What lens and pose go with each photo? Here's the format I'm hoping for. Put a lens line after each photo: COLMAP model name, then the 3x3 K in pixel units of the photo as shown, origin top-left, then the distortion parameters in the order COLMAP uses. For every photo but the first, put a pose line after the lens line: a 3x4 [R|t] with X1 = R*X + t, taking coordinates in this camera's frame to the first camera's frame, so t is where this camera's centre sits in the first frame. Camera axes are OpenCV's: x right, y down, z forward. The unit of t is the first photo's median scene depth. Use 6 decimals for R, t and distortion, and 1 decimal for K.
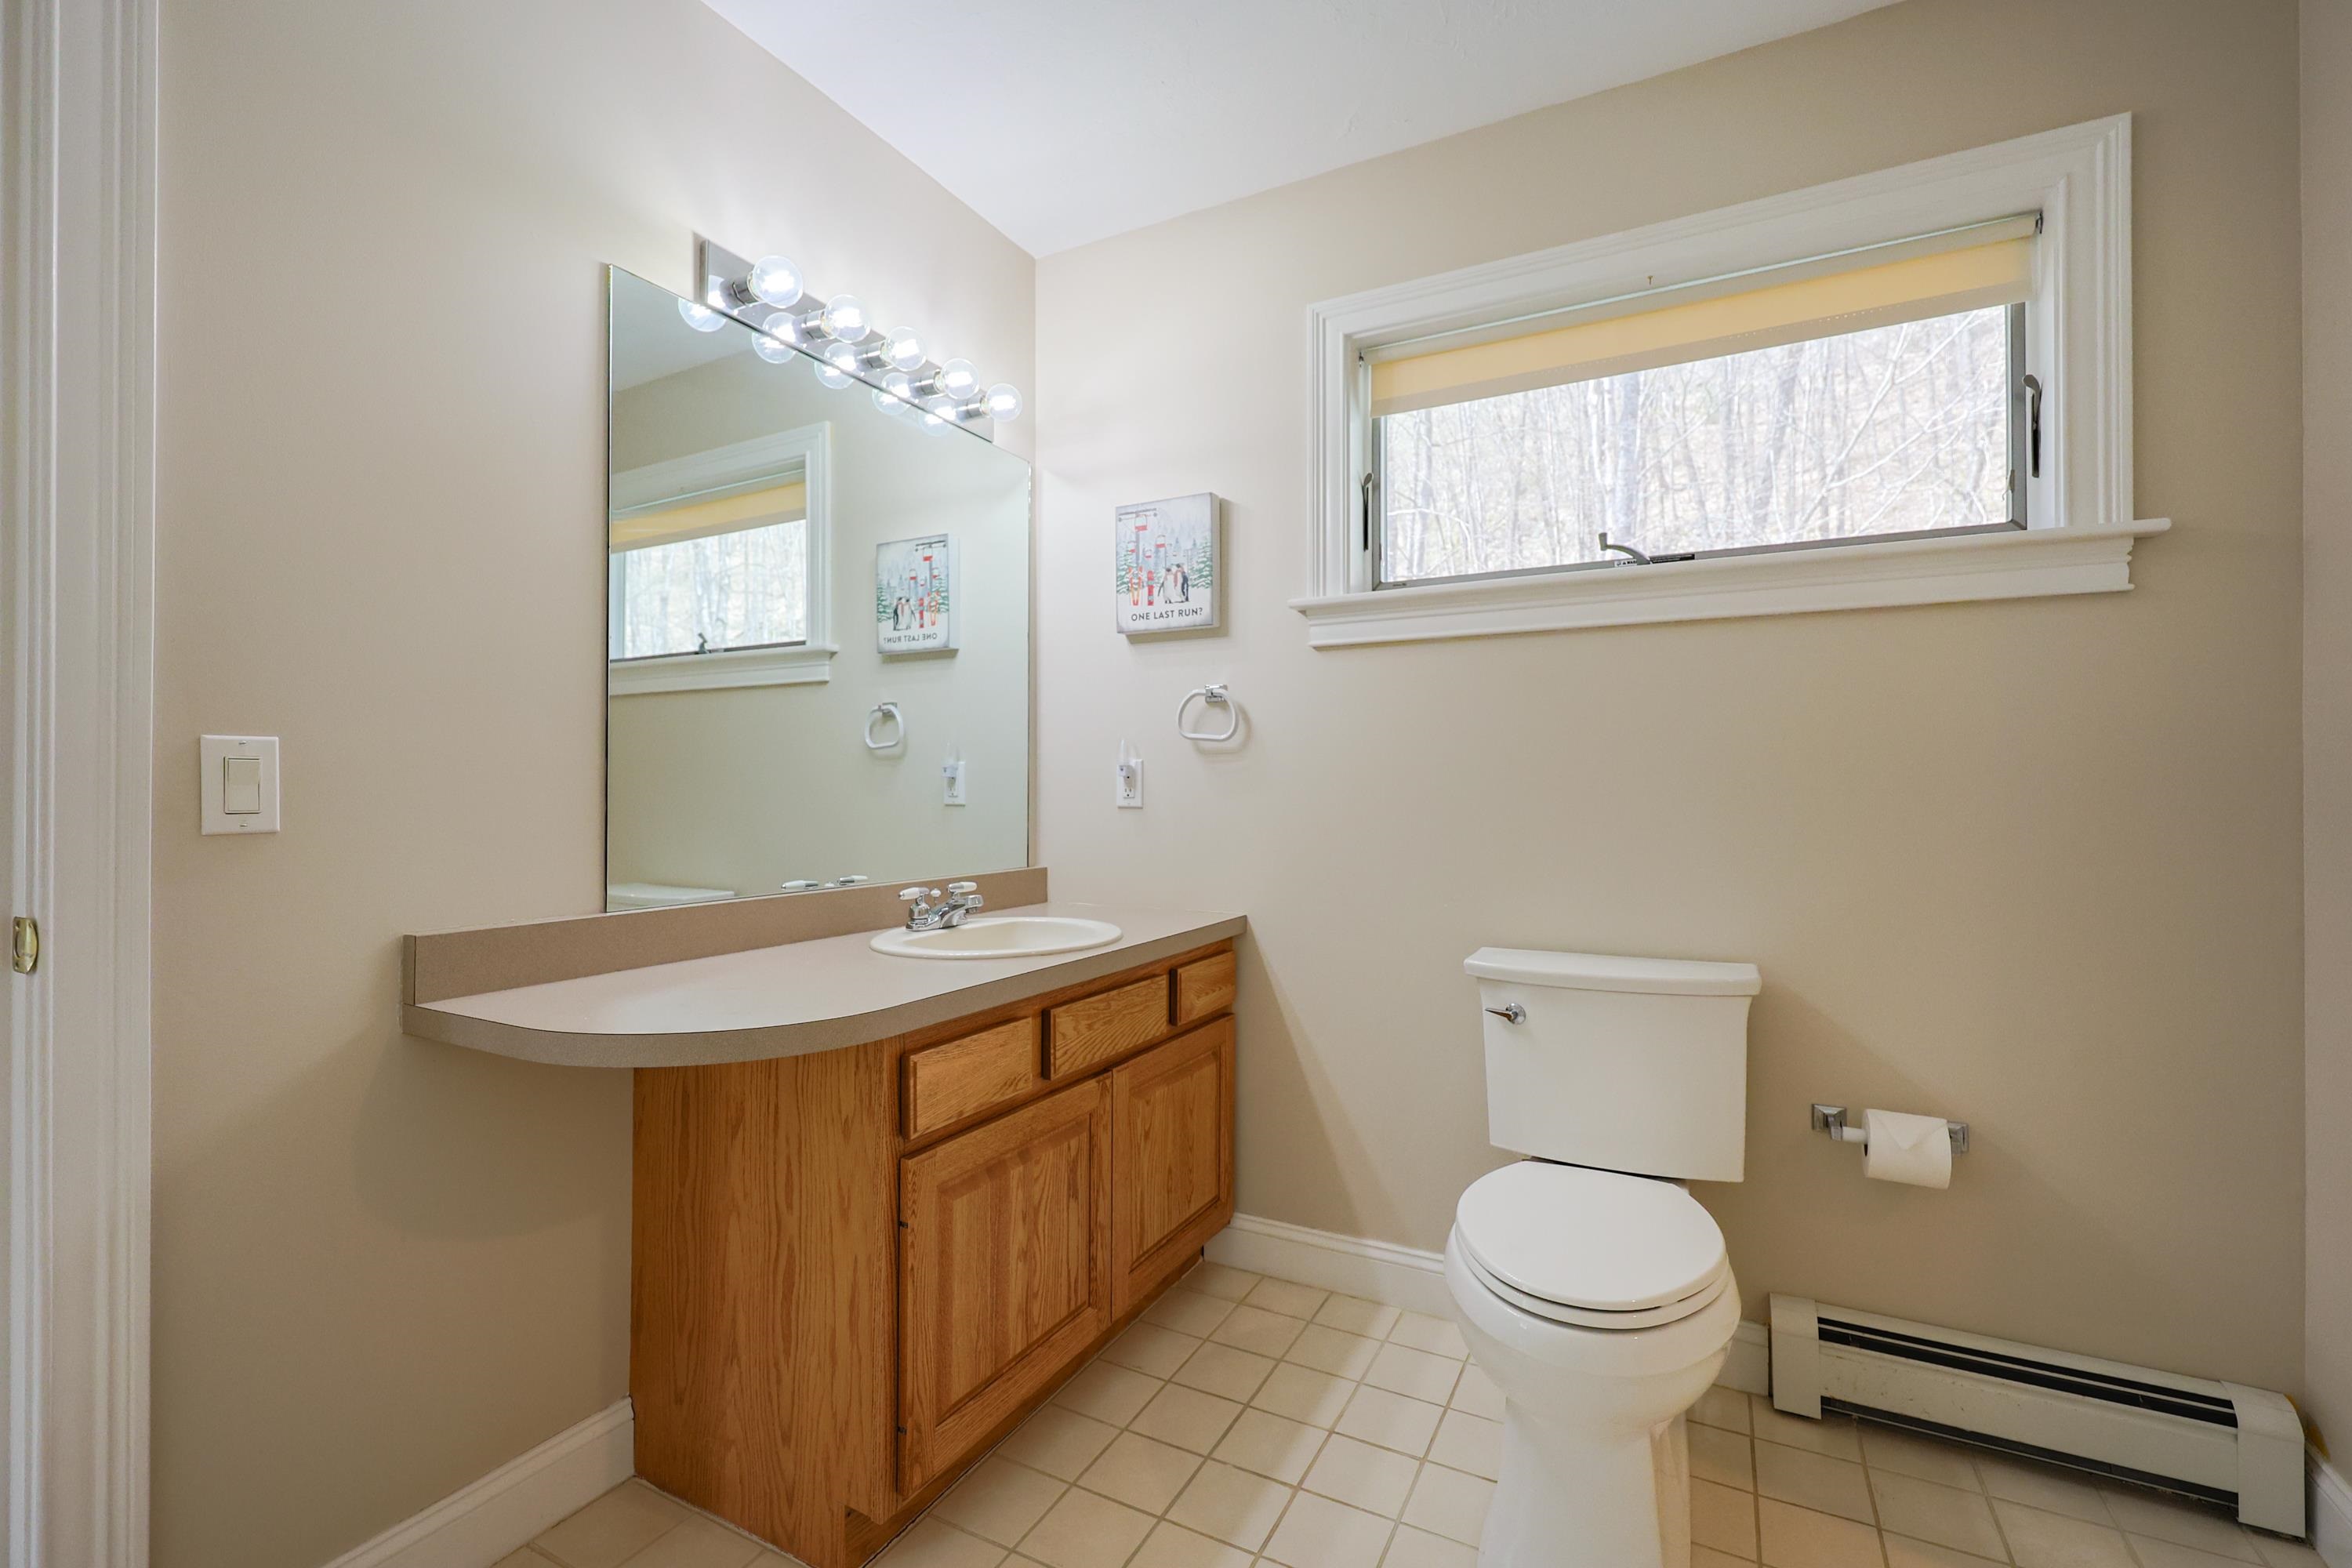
lens RADIAL K [[1026.0, 0, 1164.3], [0, 1026.0, 774.6], [0, 0, 1]] dist [-0.000811, 0.000220]
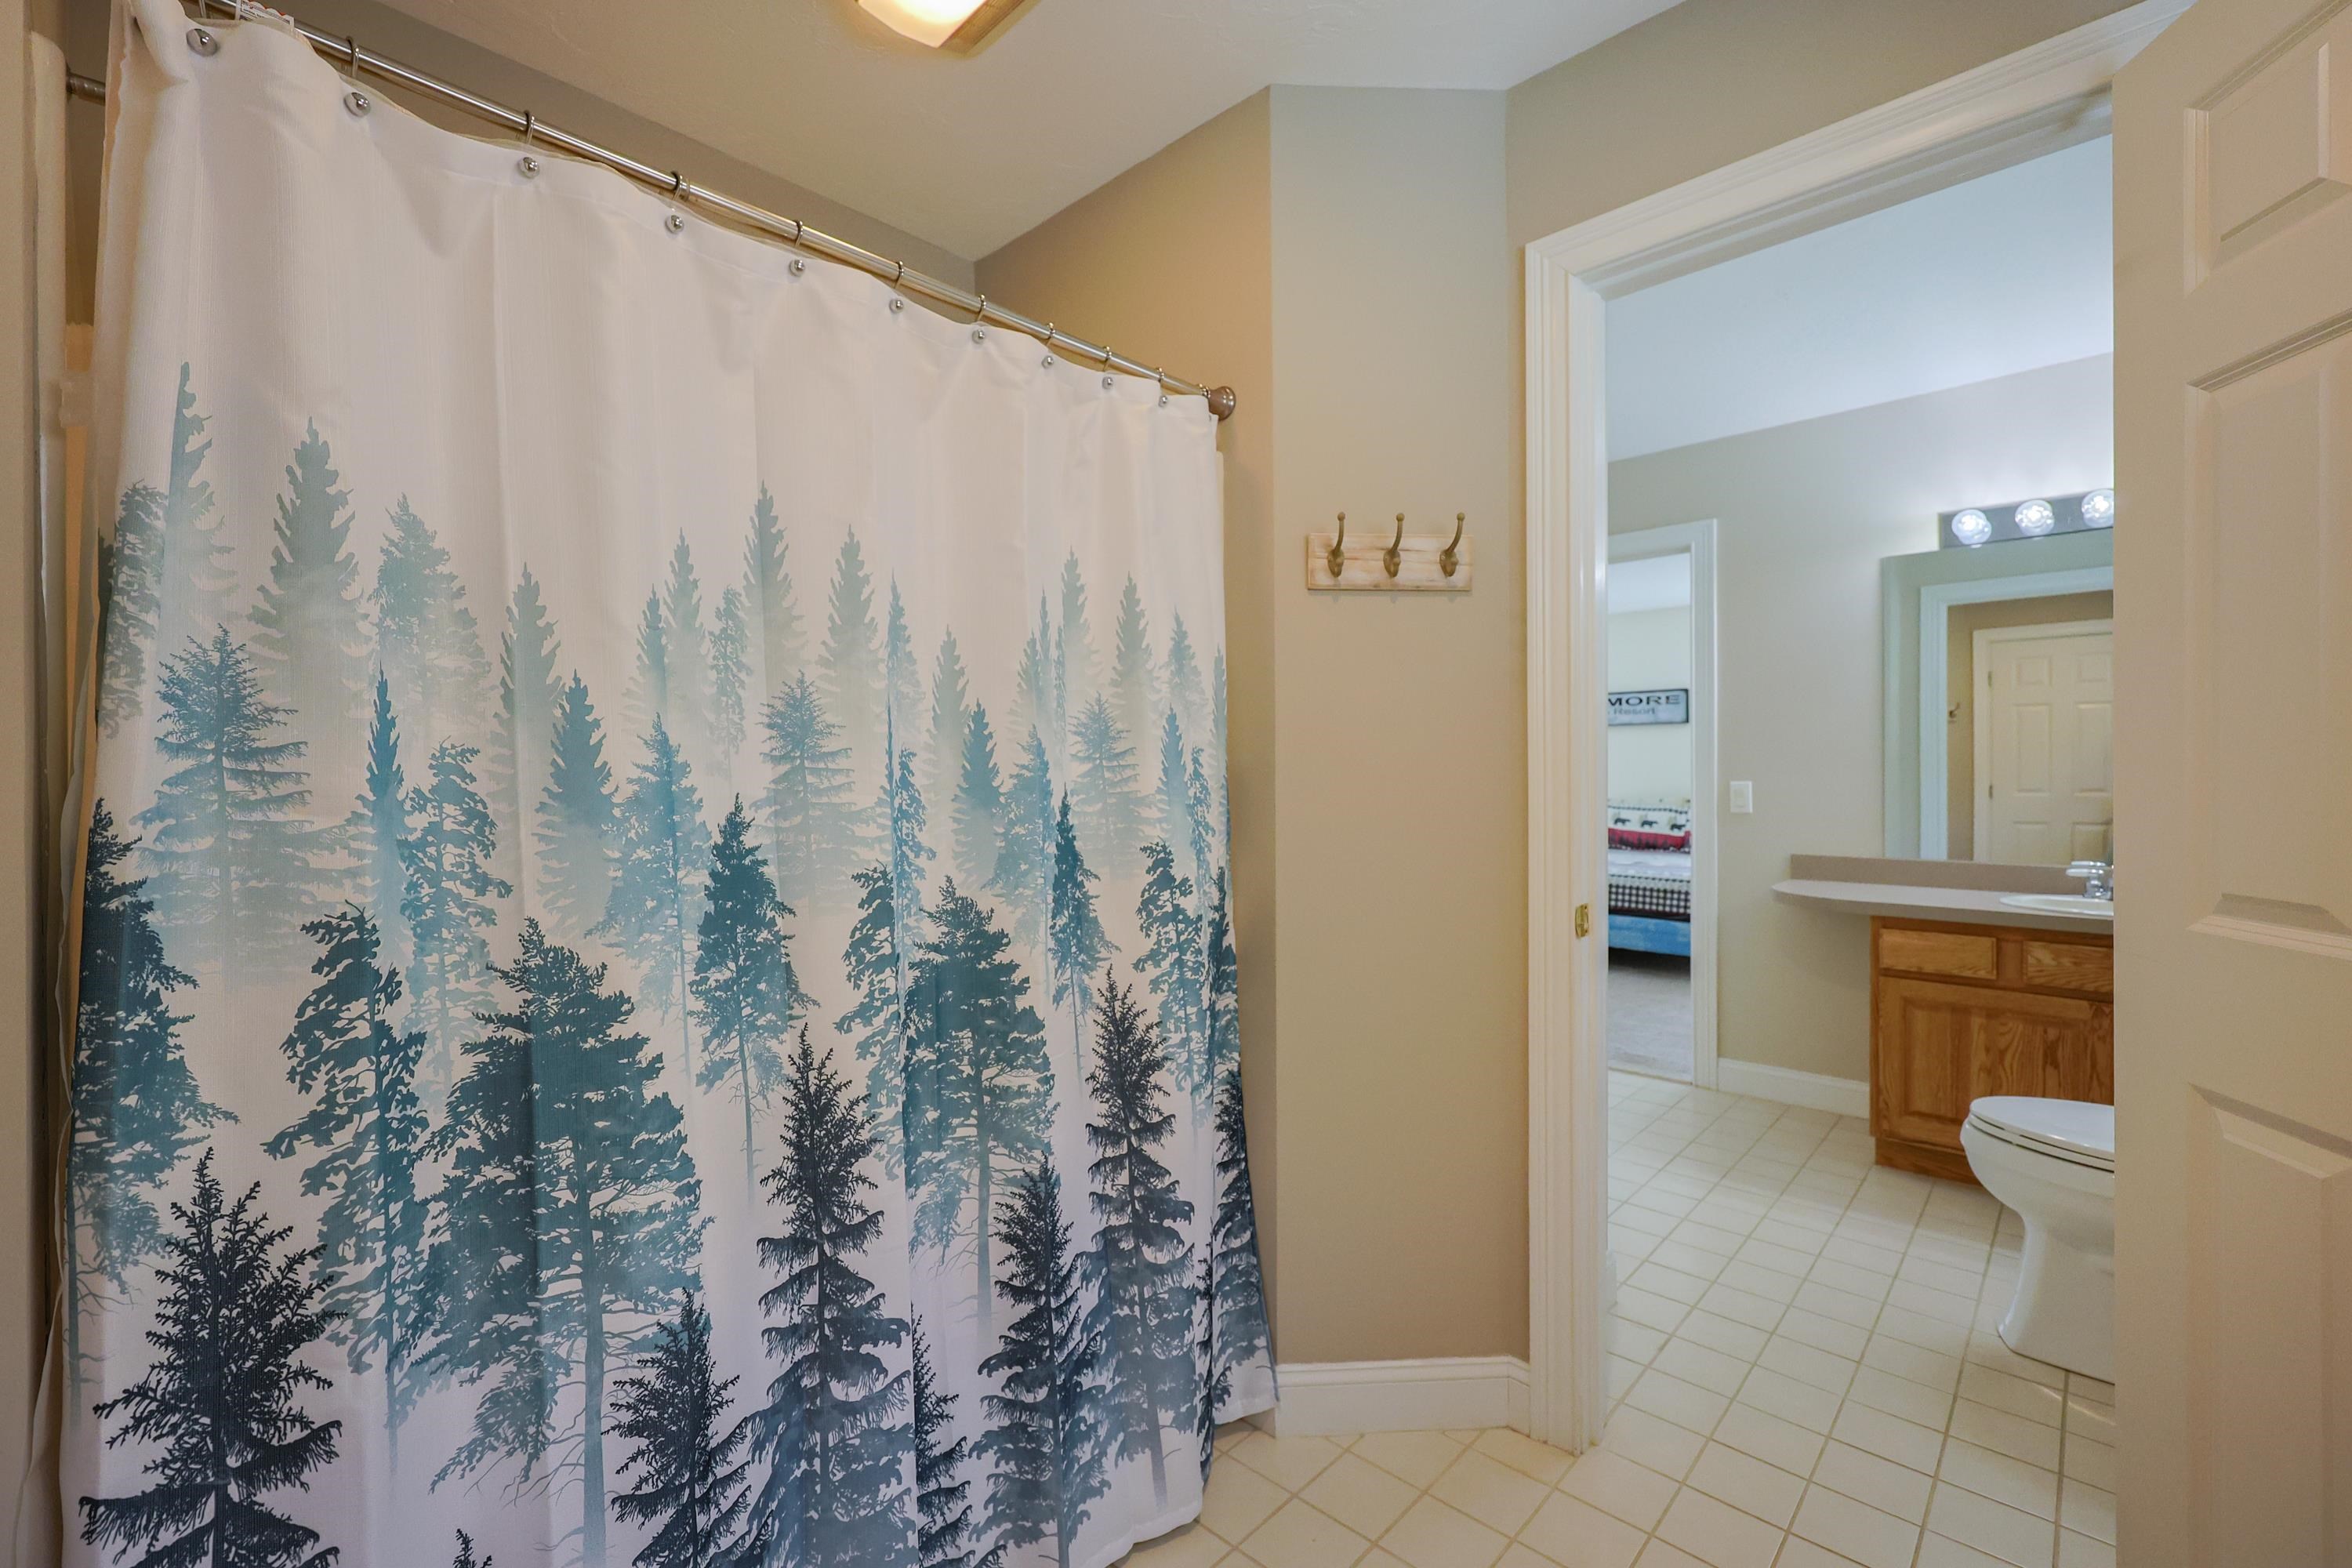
lens RADIAL K [[1026.0, 0, 1171.4], [0, 1026.0, 782.4], [0, 0, 1]] dist [-0.000811, 0.000220]
pose [[-0.259432, 0.003146, -0.965756, 1.982410], [0.007506, 0.999971, 0.001241, -0.041650], [0.965732, -0.006927, -0.259448, 0.107805]]
